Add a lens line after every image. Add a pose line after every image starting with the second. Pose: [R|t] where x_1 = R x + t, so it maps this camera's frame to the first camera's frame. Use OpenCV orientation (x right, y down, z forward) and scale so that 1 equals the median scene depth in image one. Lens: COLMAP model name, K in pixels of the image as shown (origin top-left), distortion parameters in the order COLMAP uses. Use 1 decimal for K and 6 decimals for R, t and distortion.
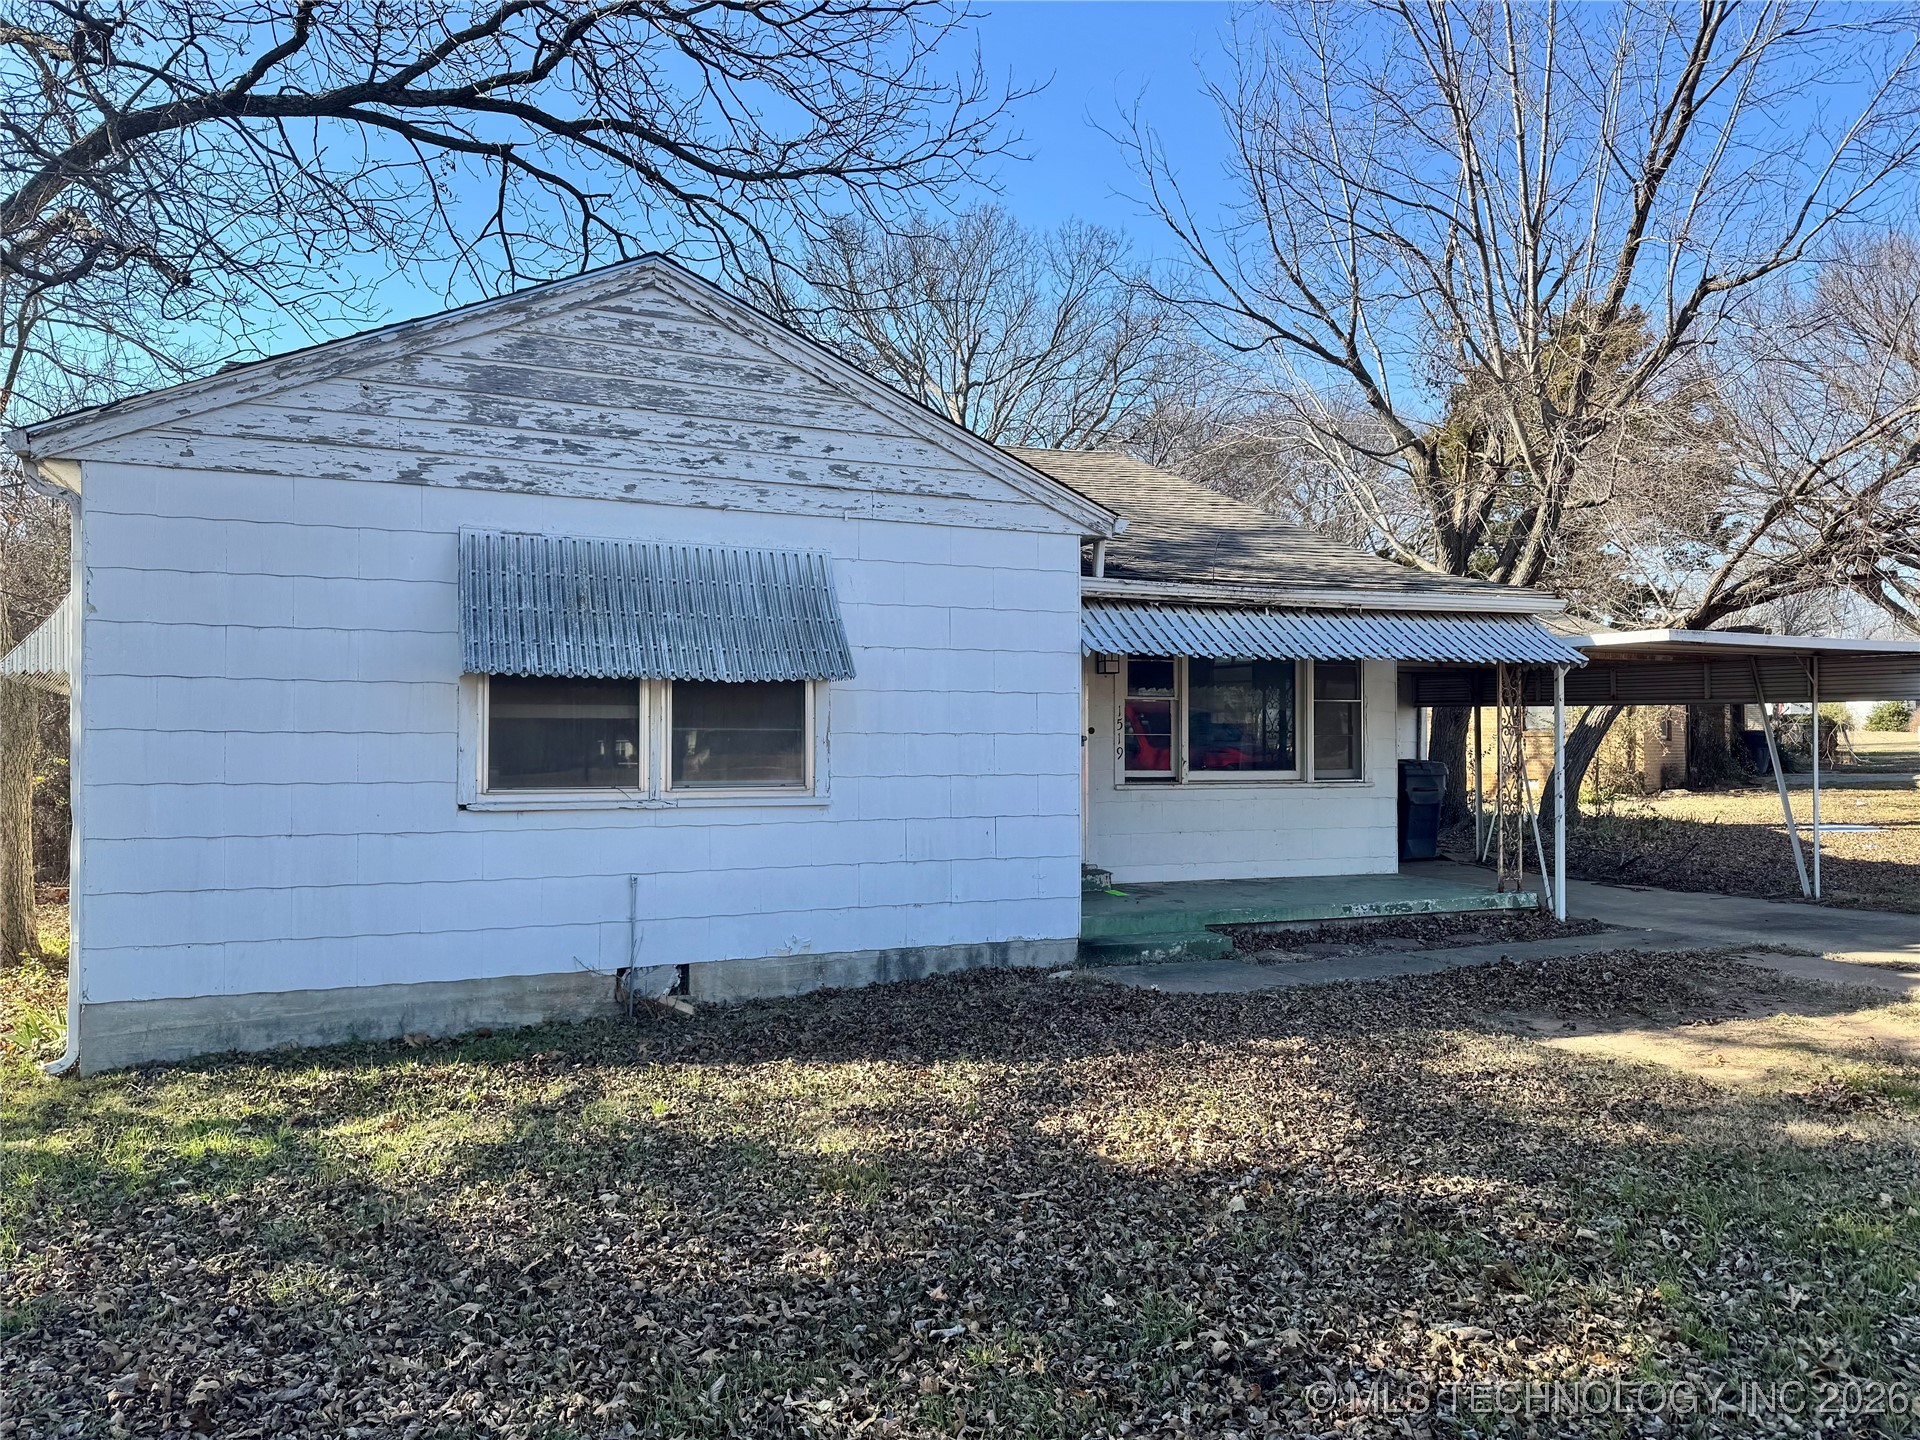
lens RADIAL K [[1351.9, 0, 962.7], [0, 1351.9, 724.3], [0, 0, 1]] dist [0.052338, -0.070121]
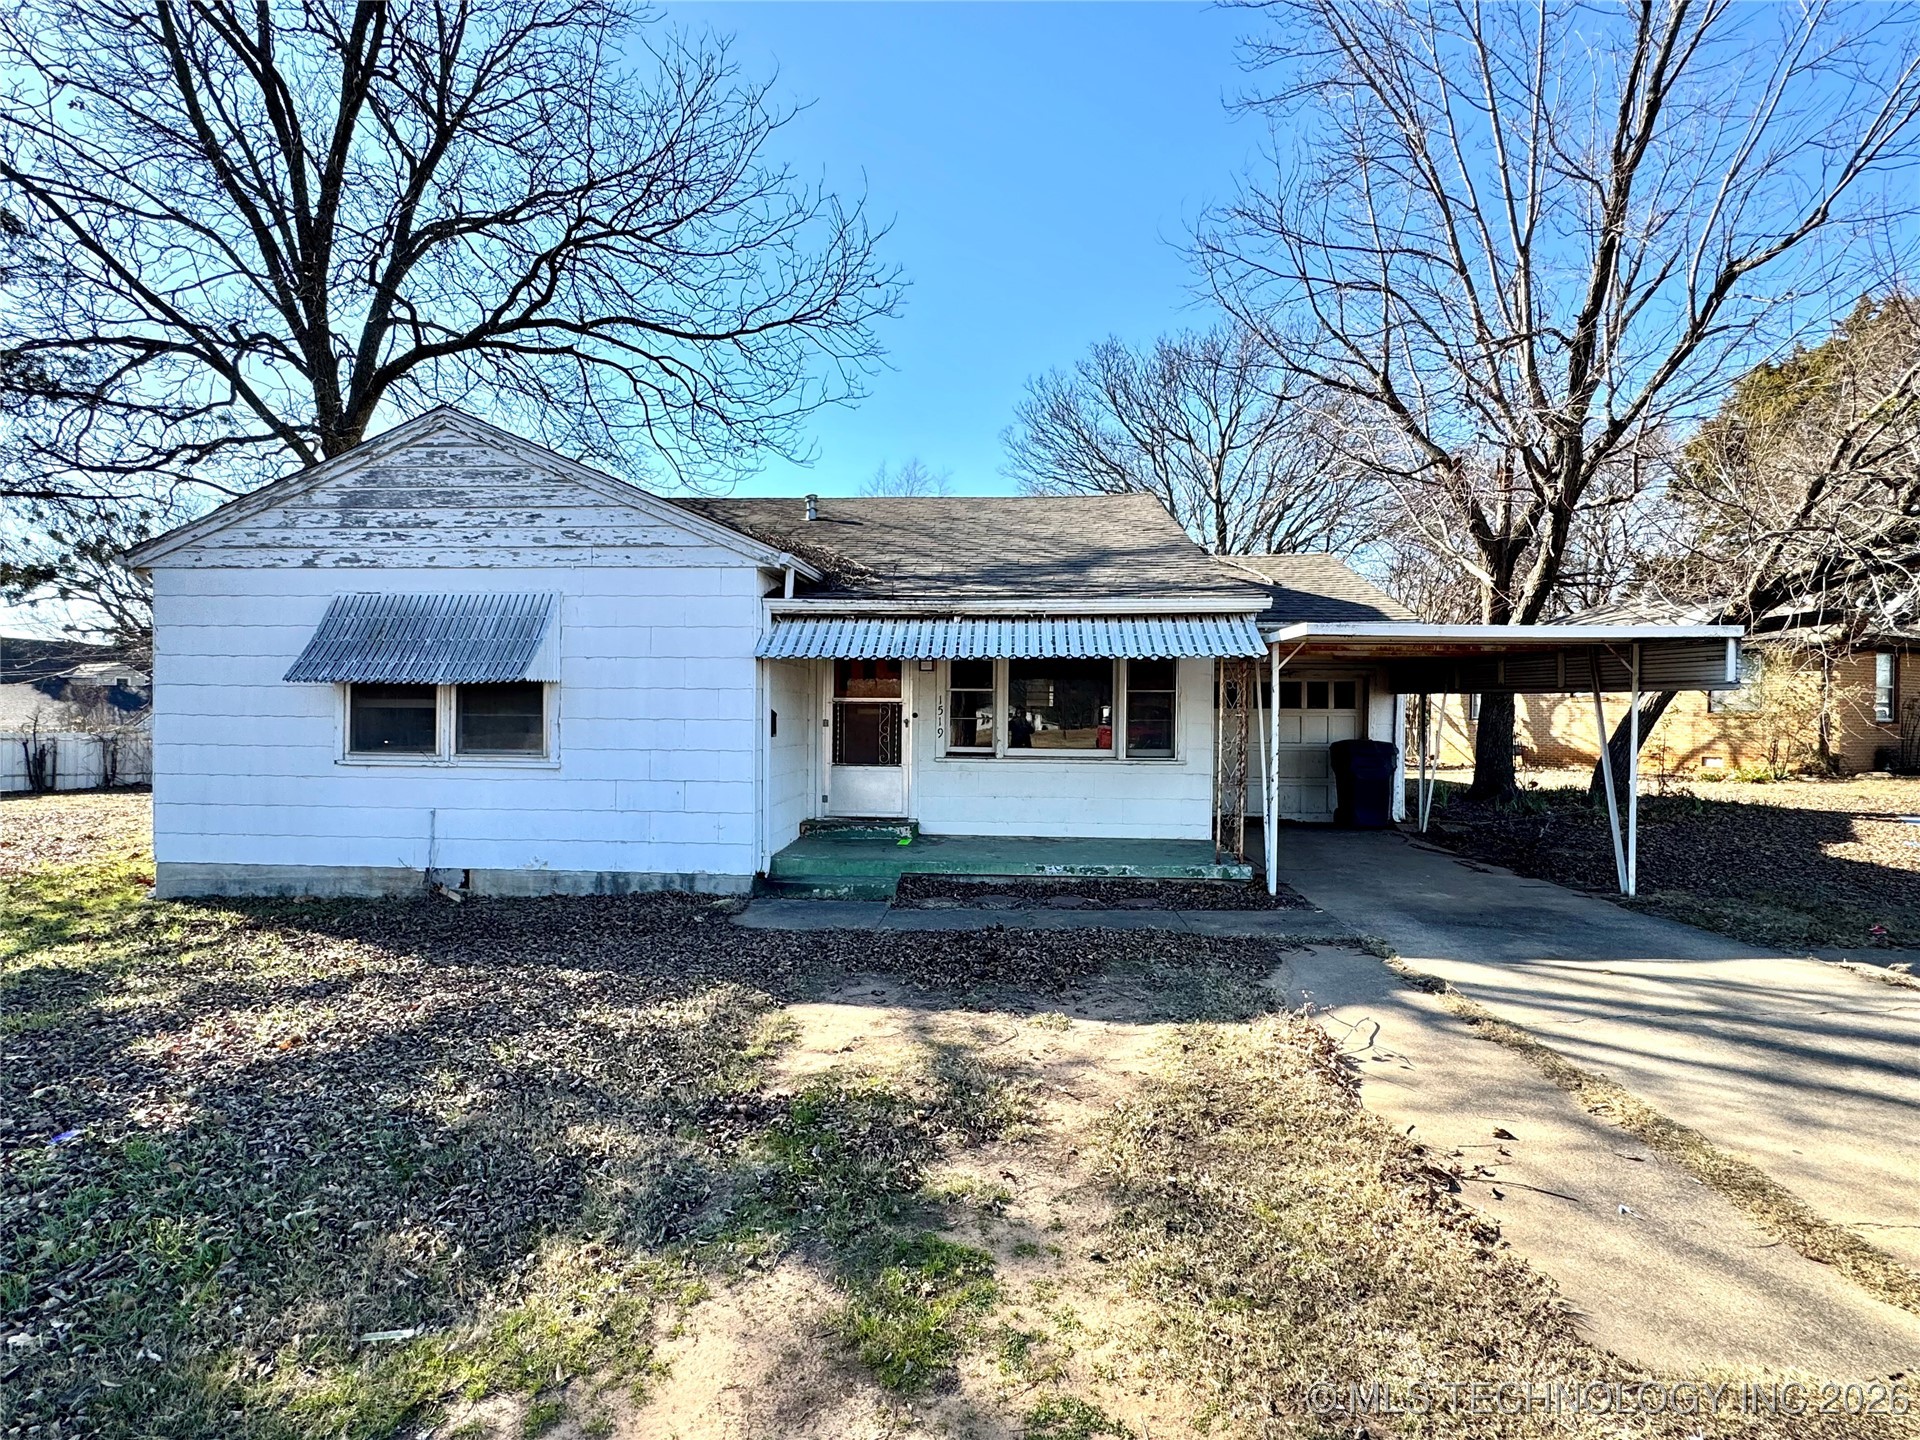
lens RADIAL K [[912.8, 0, 958.9], [0, 912.8, 717.6], [0, 0, 1]] dist [-0.015570, 0.002111]
pose [[0.892429, 0.007075, -0.451132, 0.723517], [-0.000188, 0.999883, 0.015309, -0.009238], [0.451188, -0.013578, 0.892326, 0.331706]]
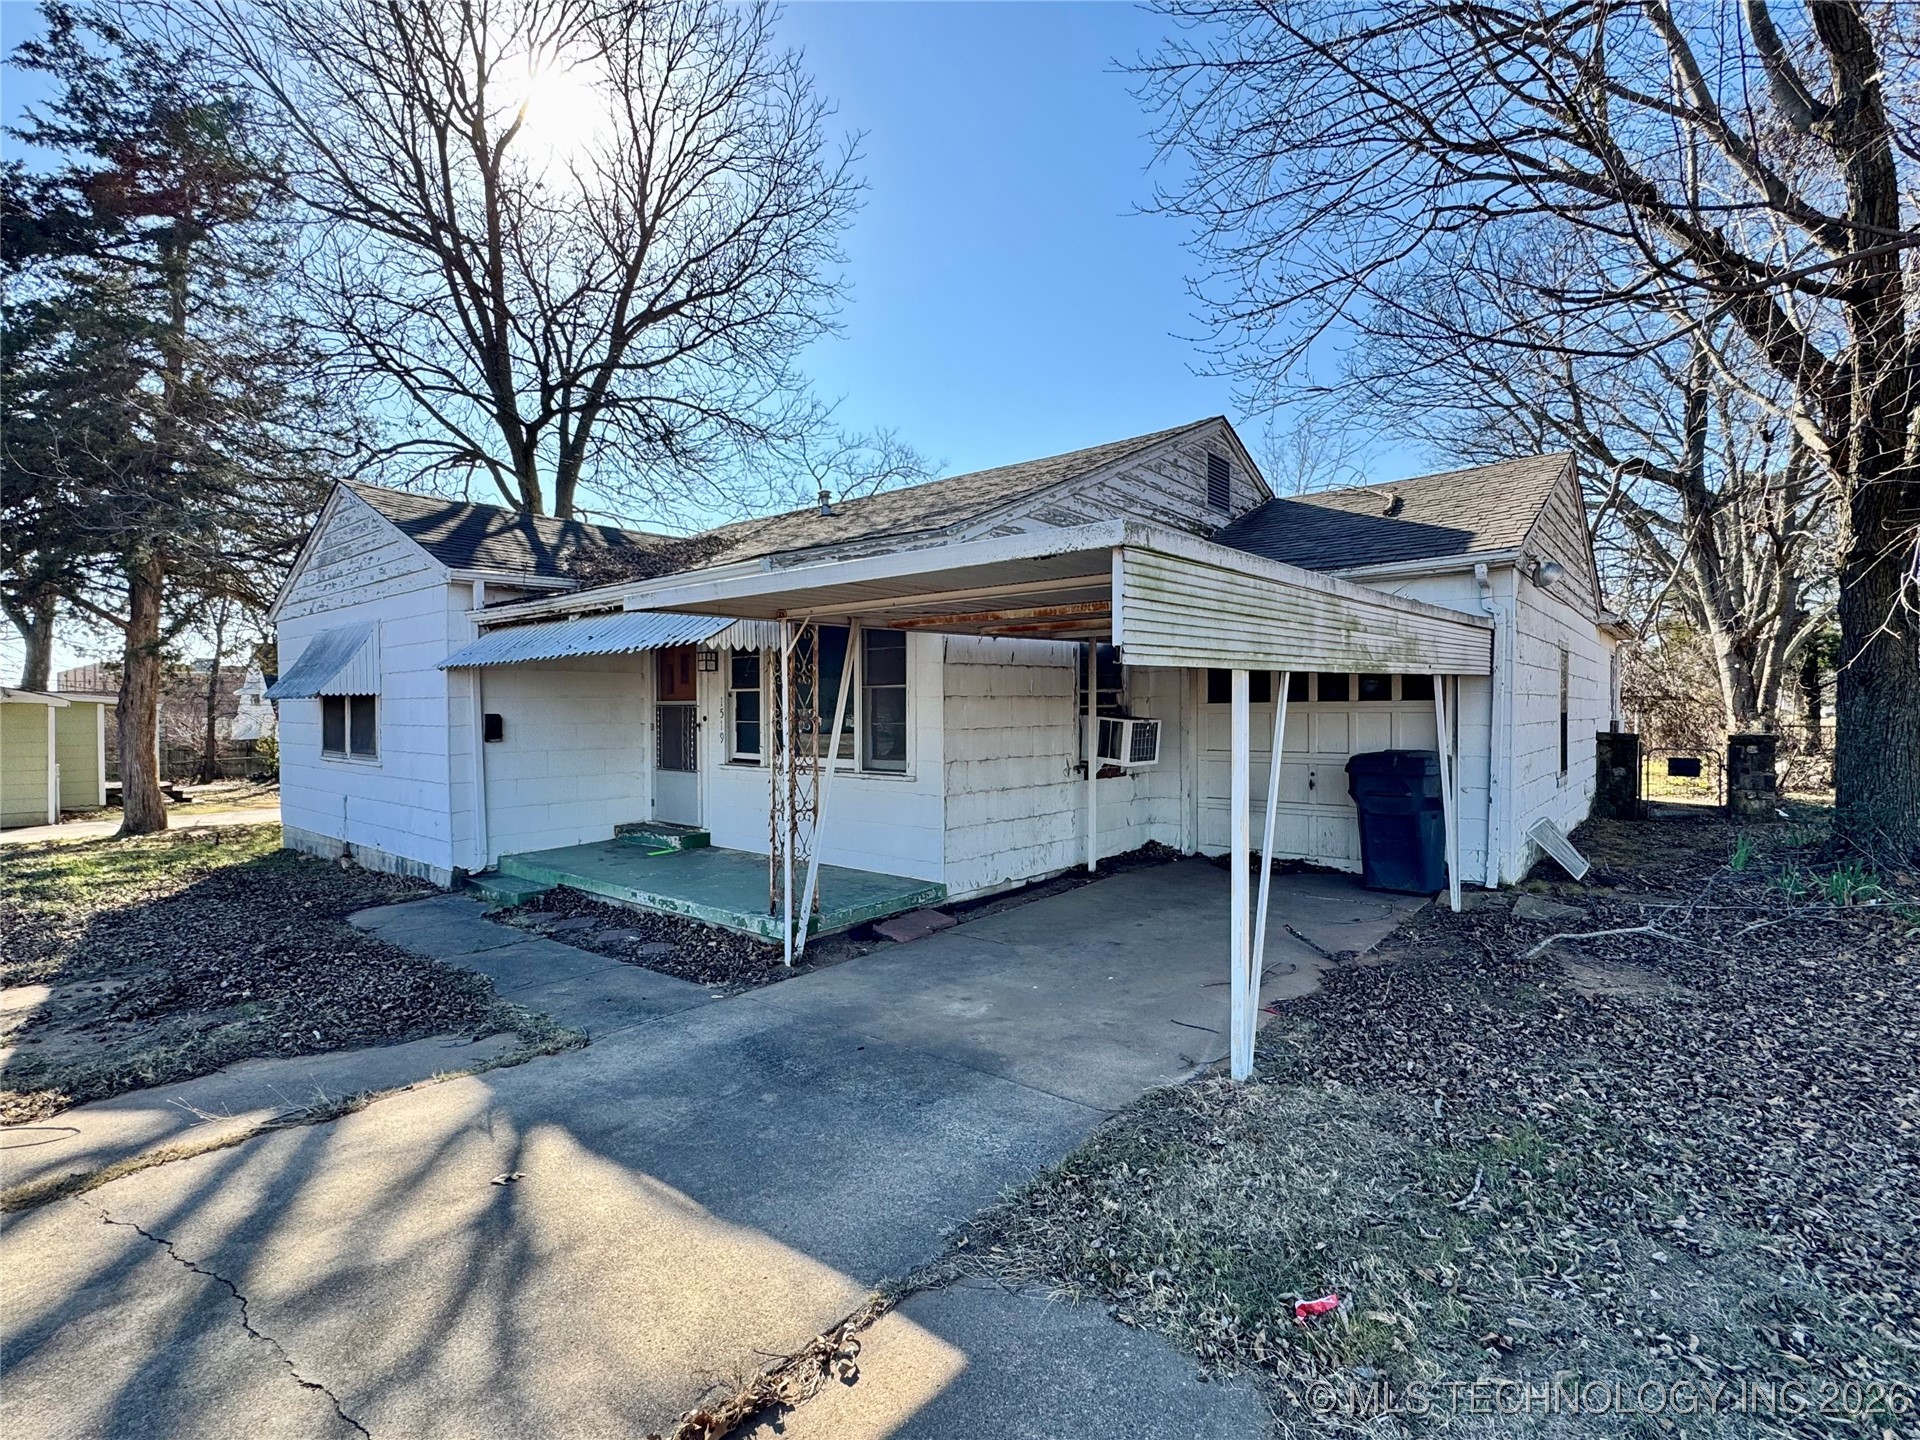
lens RADIAL K [[912.8, 0, 957.5], [0, 912.8, 724.2], [0, 0, 1]] dist [-0.015570, 0.002111]
pose [[0.452156, 0.011790, -0.891861, 1.271045], [0.018102, 0.999585, 0.022392, -0.005638], [0.891755, -0.026269, 0.451755, 1.146211]]
